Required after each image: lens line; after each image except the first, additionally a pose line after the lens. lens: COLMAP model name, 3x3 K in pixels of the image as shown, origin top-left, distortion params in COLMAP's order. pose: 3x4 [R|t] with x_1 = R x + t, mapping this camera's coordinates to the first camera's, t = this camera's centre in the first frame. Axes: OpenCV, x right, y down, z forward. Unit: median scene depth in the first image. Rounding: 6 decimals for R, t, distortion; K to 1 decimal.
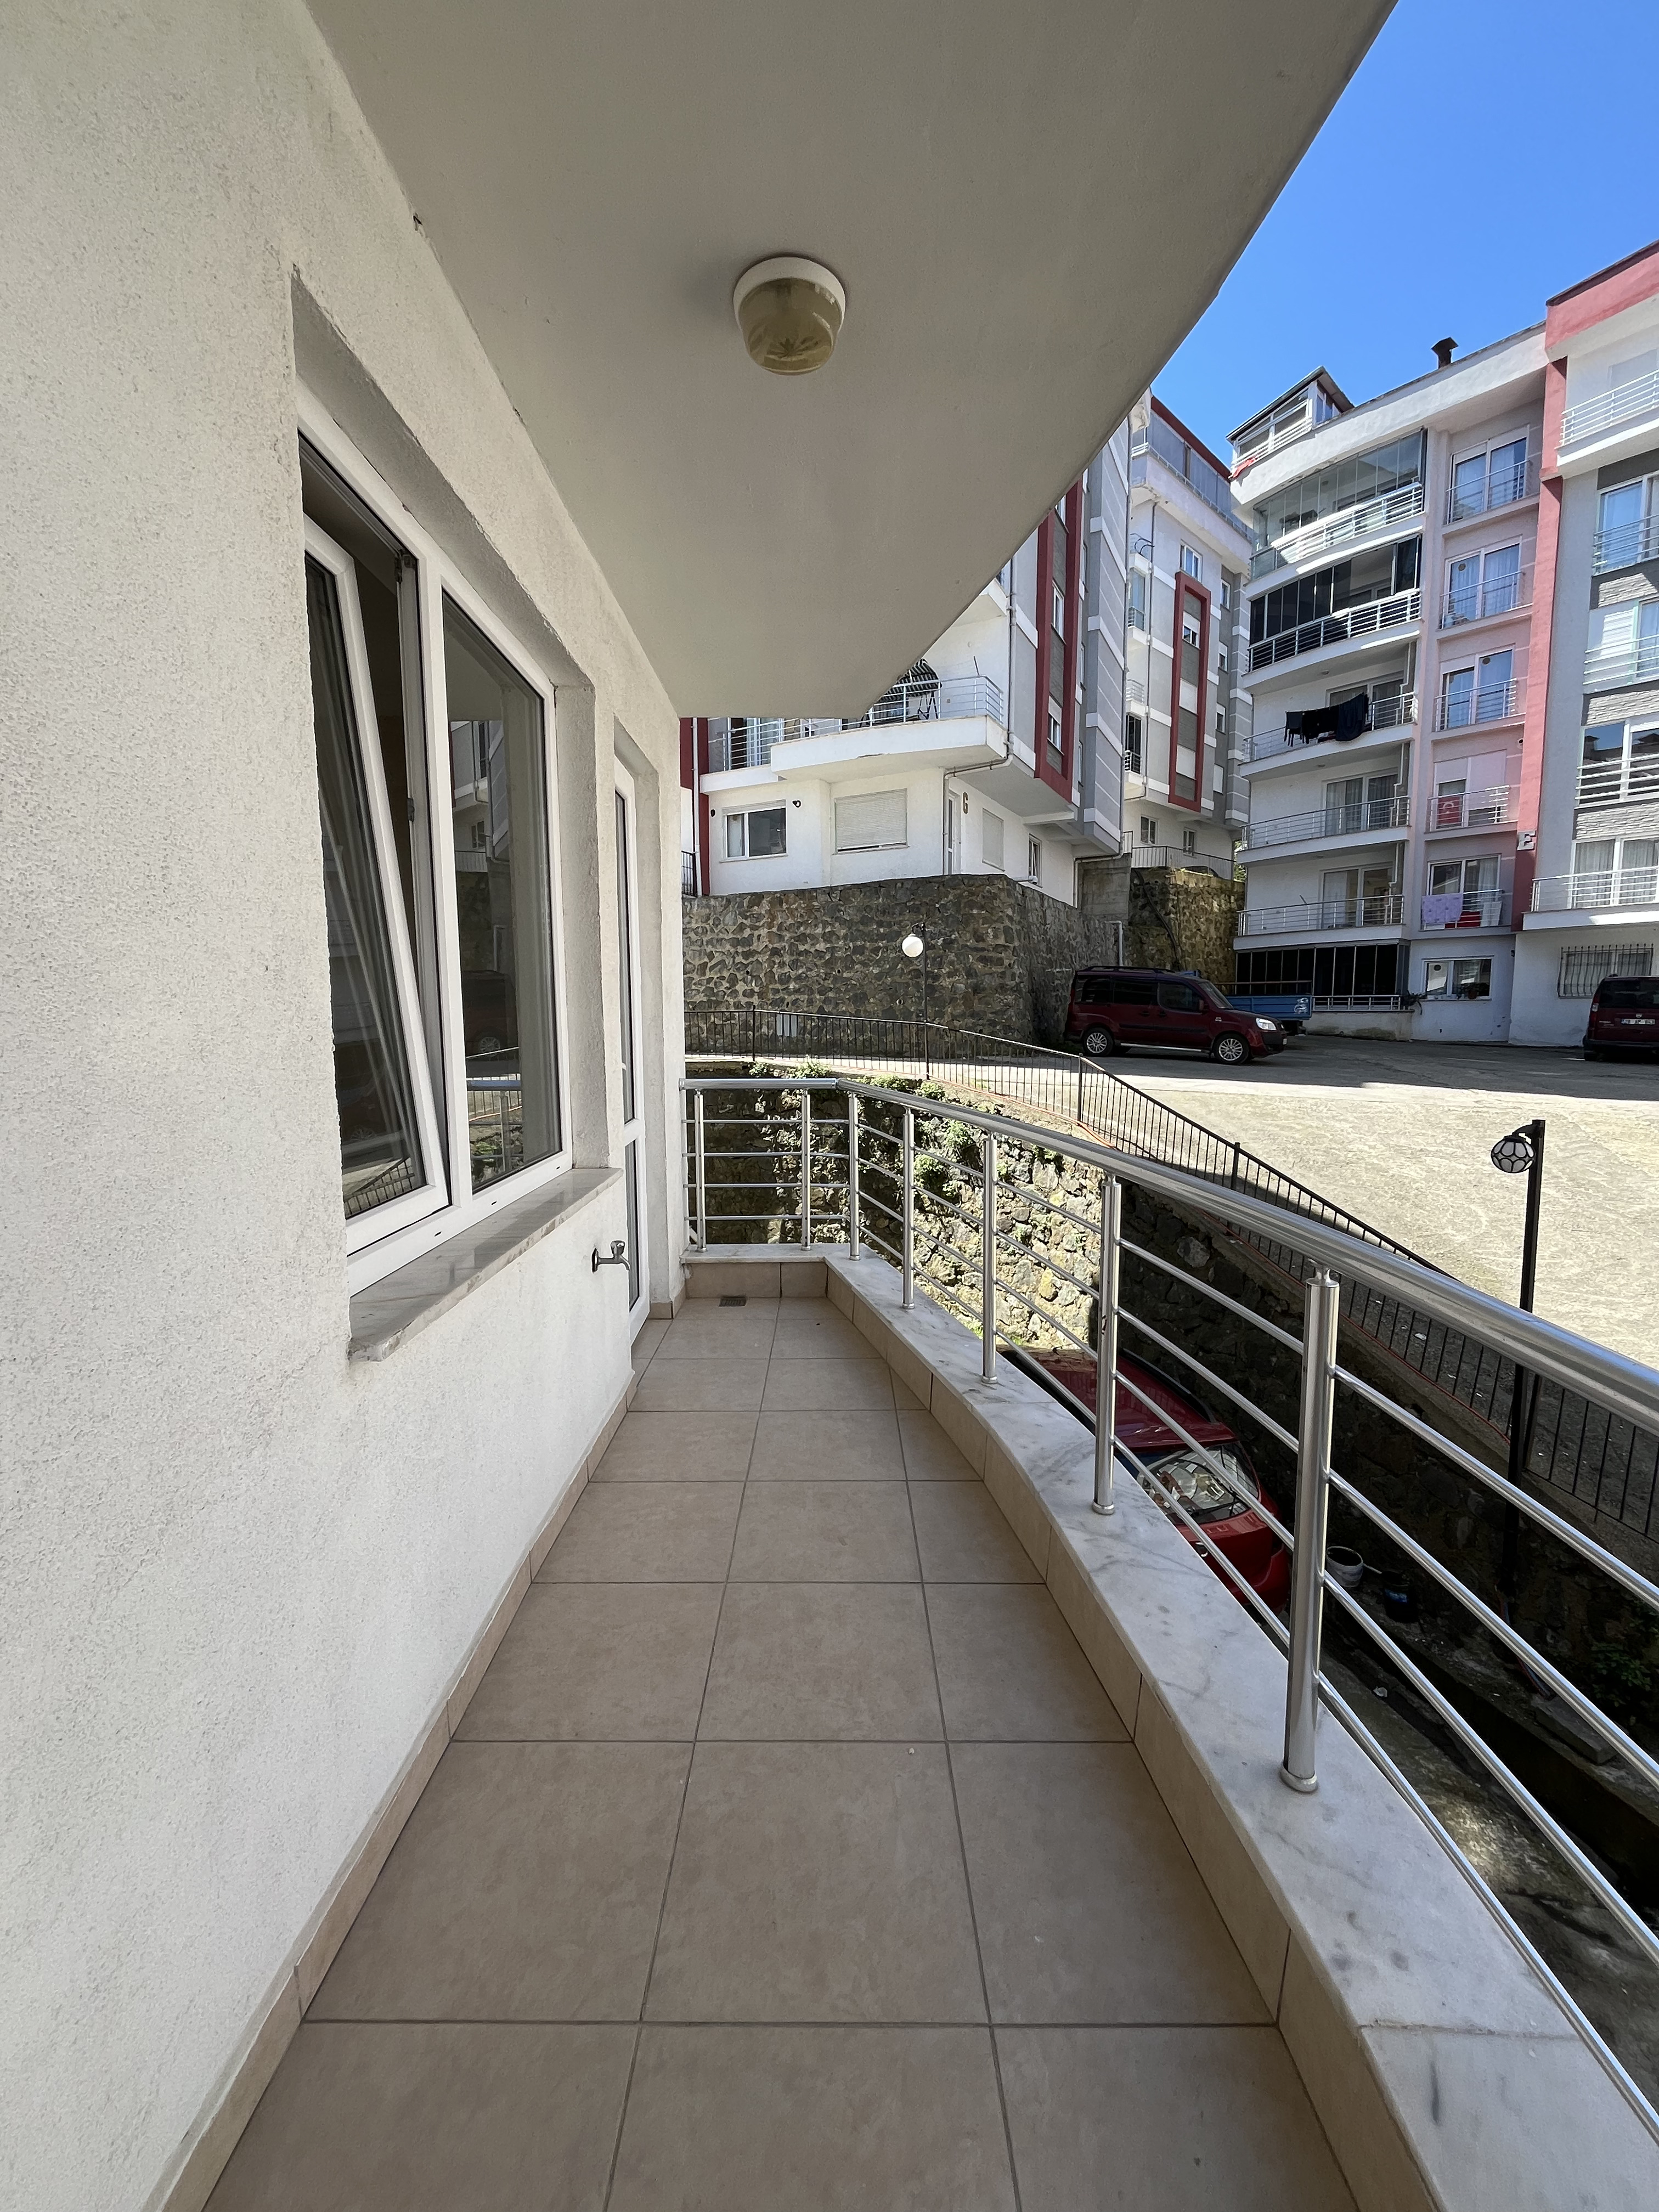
lens RADIAL K [[889.3, 0, 830.3], [0, 889.3, 1104.8], [0, 0, 1]] dist [-0.003101, -0.000255]
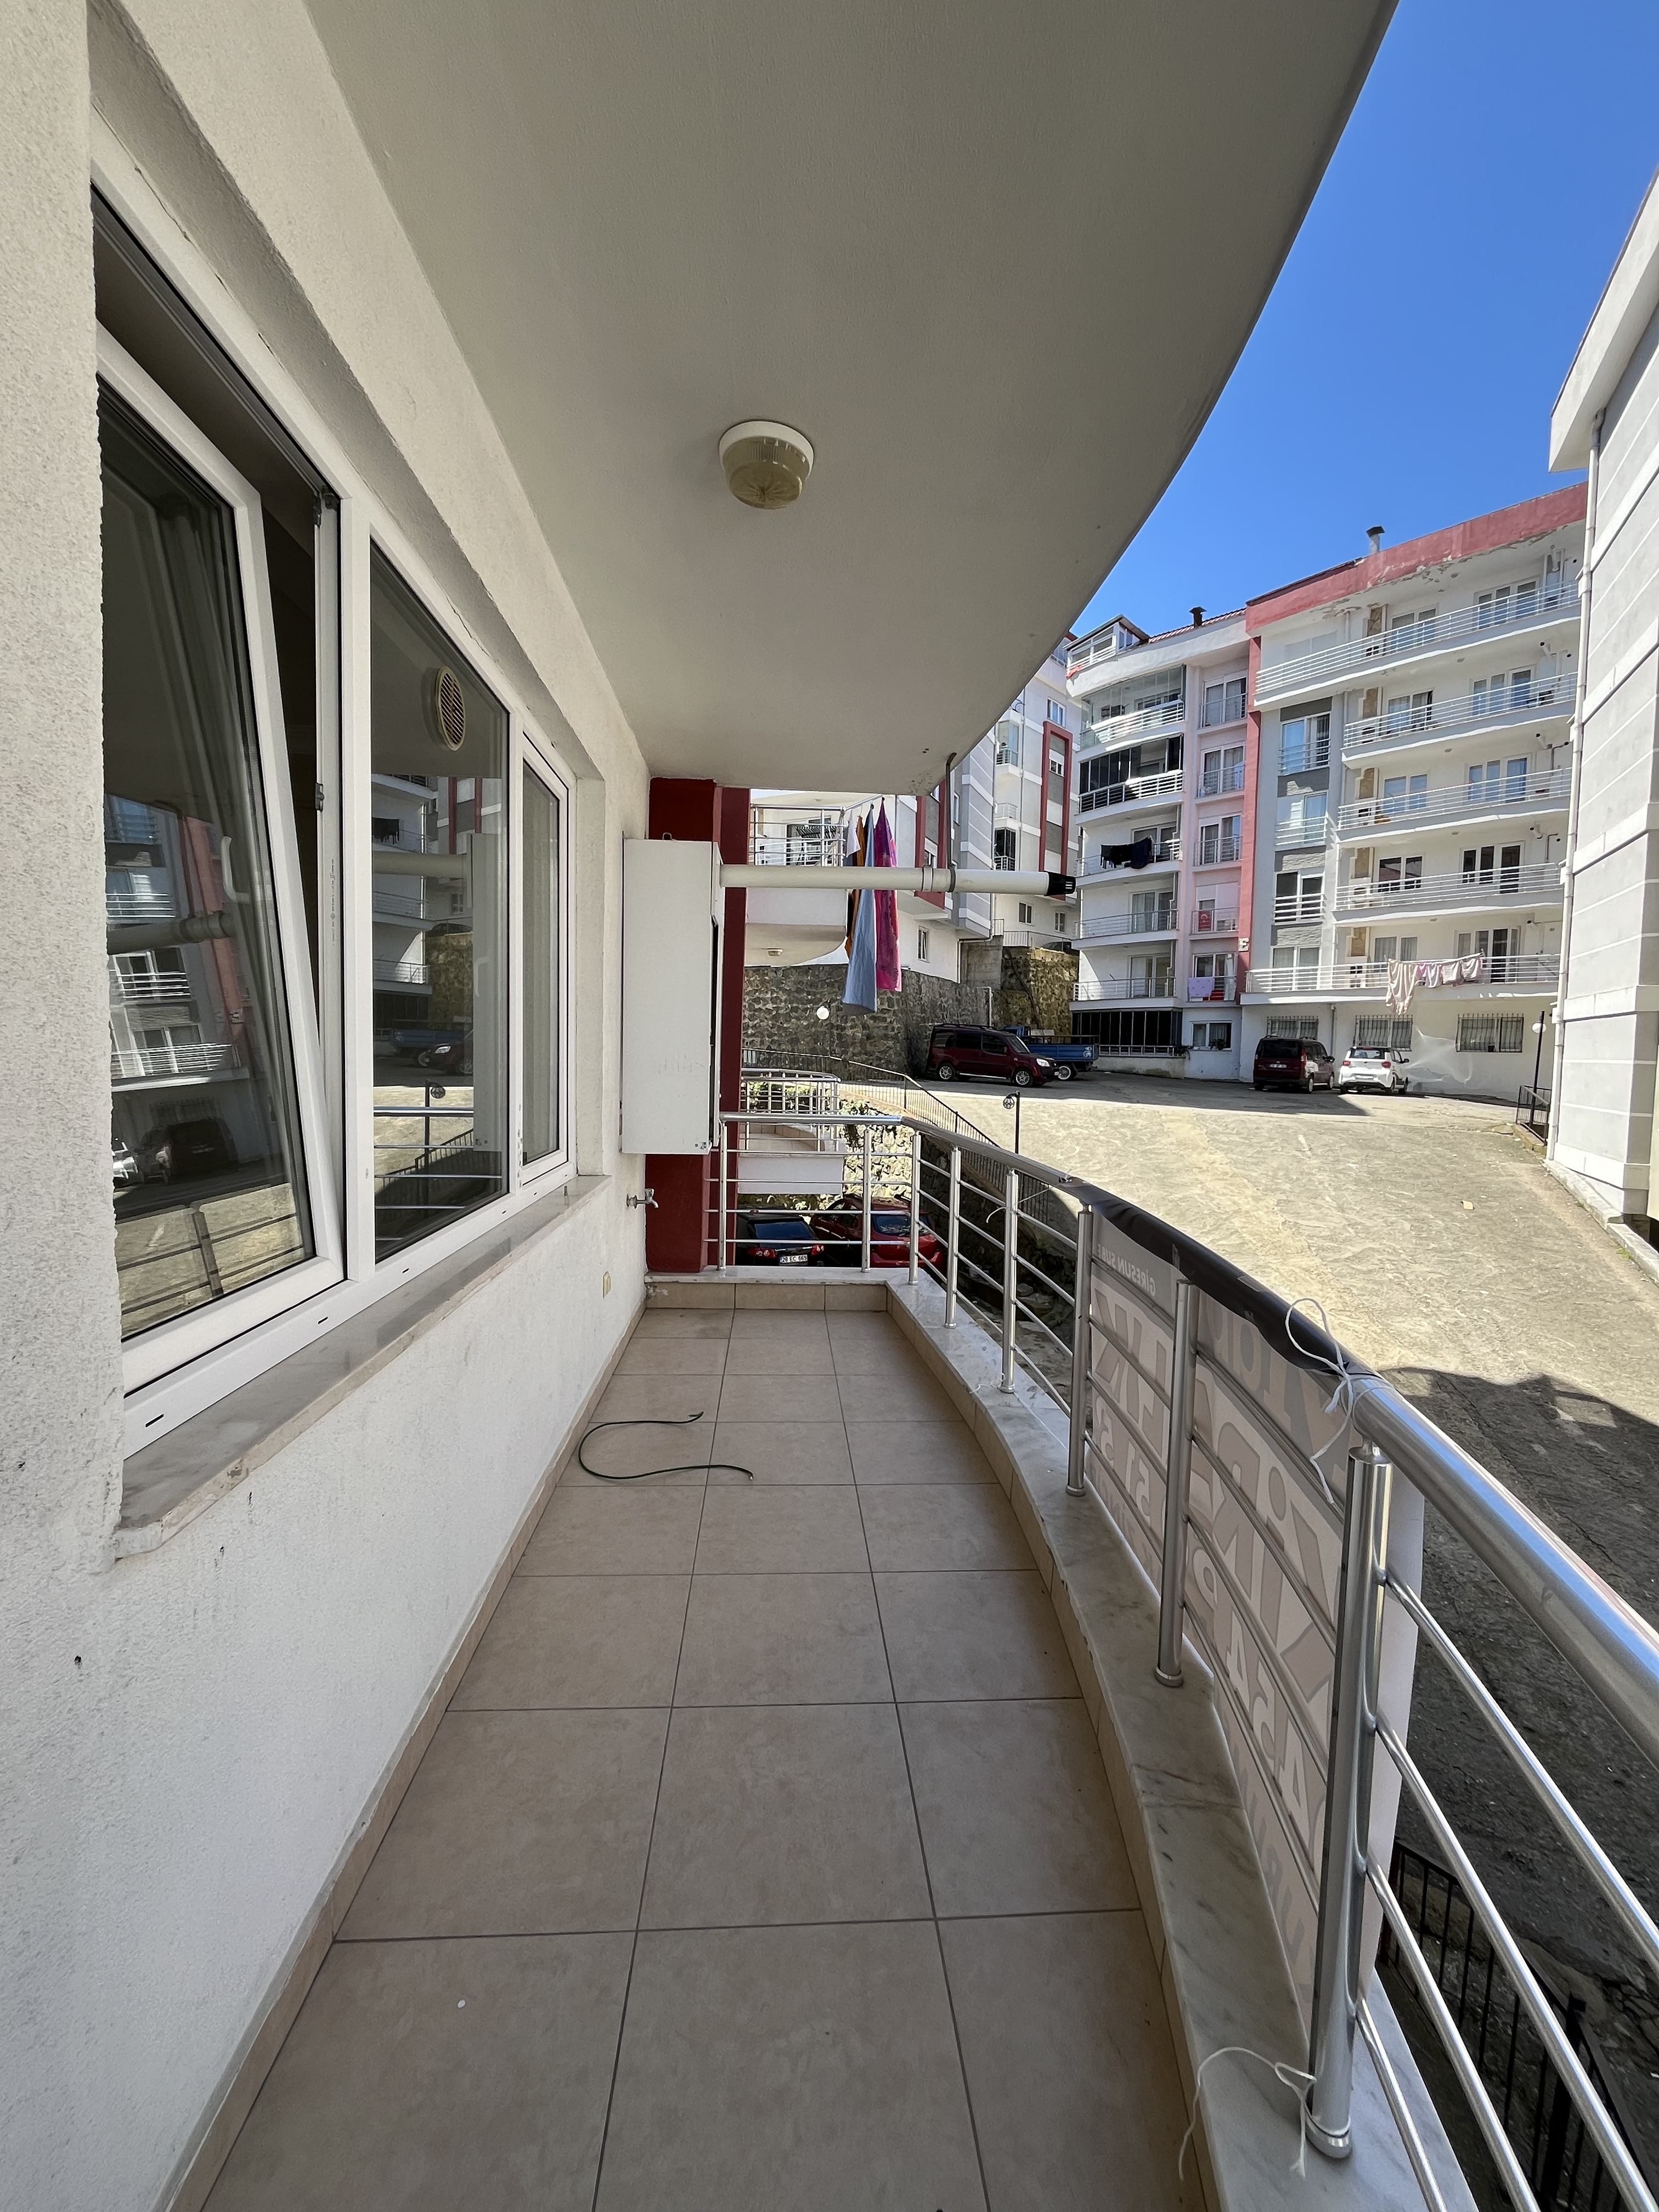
lens RADIAL K [[893.9, 0, 829.4], [0, 893.9, 1101.4], [0, 0, 1]] dist [-0.000808, -0.000031]
pose [[0.997699, 0.017950, 0.065378, -0.004324], [-0.014904, 0.998794, -0.046782, 0.042196], [-0.066139, 0.045699, 0.996763, -0.404987]]
